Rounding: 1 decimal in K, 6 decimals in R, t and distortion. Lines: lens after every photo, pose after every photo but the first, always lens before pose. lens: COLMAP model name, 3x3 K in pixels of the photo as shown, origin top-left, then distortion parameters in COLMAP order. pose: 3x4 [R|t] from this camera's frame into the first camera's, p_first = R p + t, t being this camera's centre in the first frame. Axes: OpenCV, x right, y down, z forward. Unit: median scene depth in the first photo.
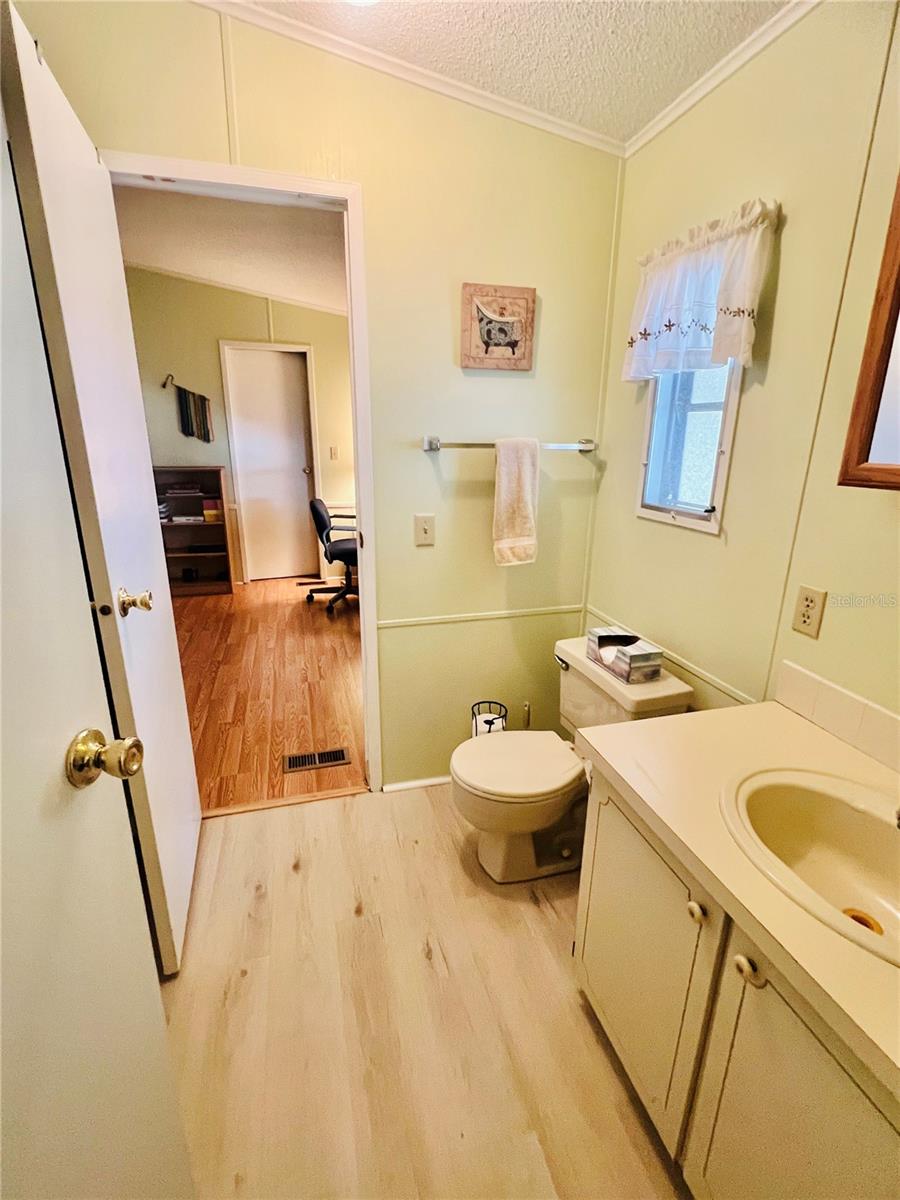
lens RADIAL K [[552.4, 0, 447.9], [0, 552.4, 602.2], [0, 0, 1]] dist [-0.001836, -0.000274]
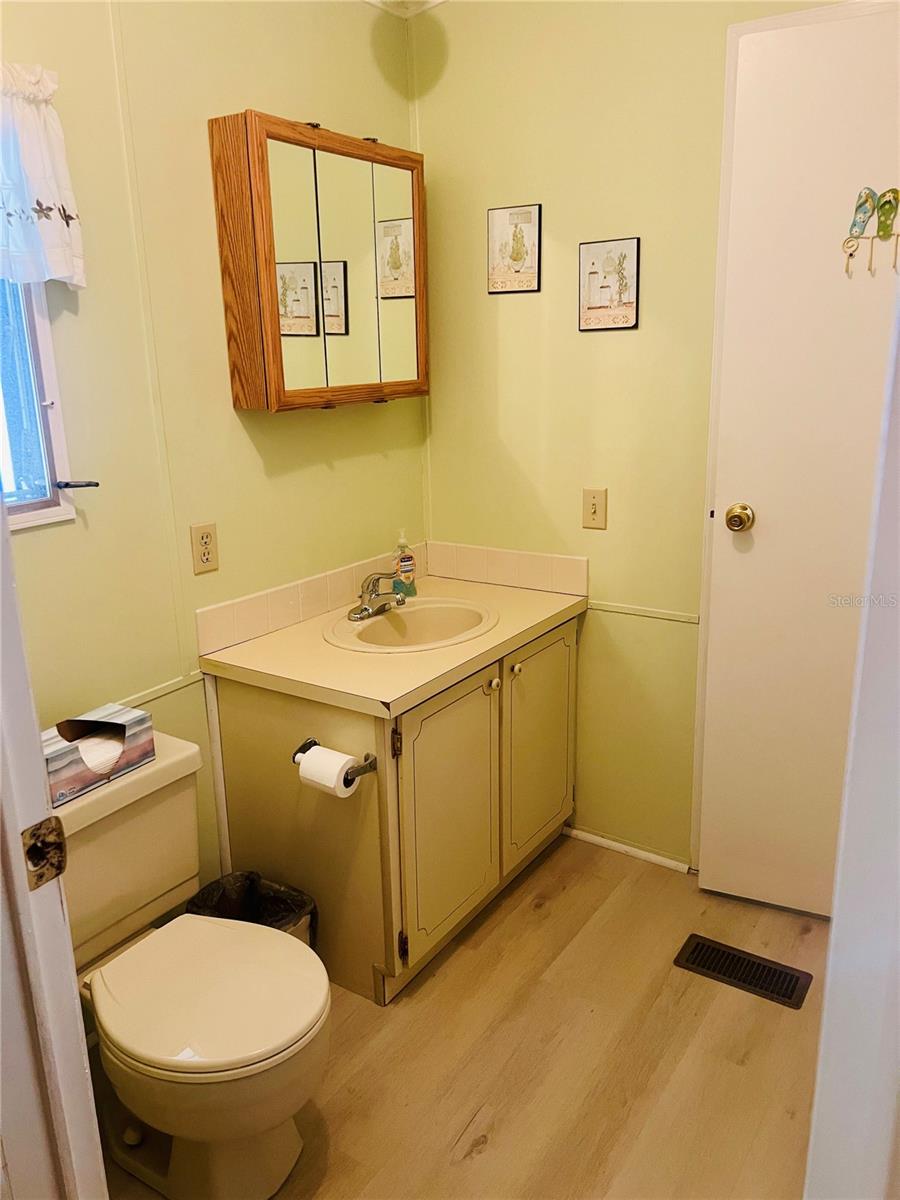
lens RADIAL K [[894.9, 0, 449.5], [0, 894.9, 595.7], [0, 0, 1]] dist [0.060961, -0.071609]
pose [[-0.649824, -0.199820, 0.733349, -0.221671], [0.241508, 0.860546, 0.448480, -0.141063], [-0.720696, 0.468542, -0.510945, 0.413609]]
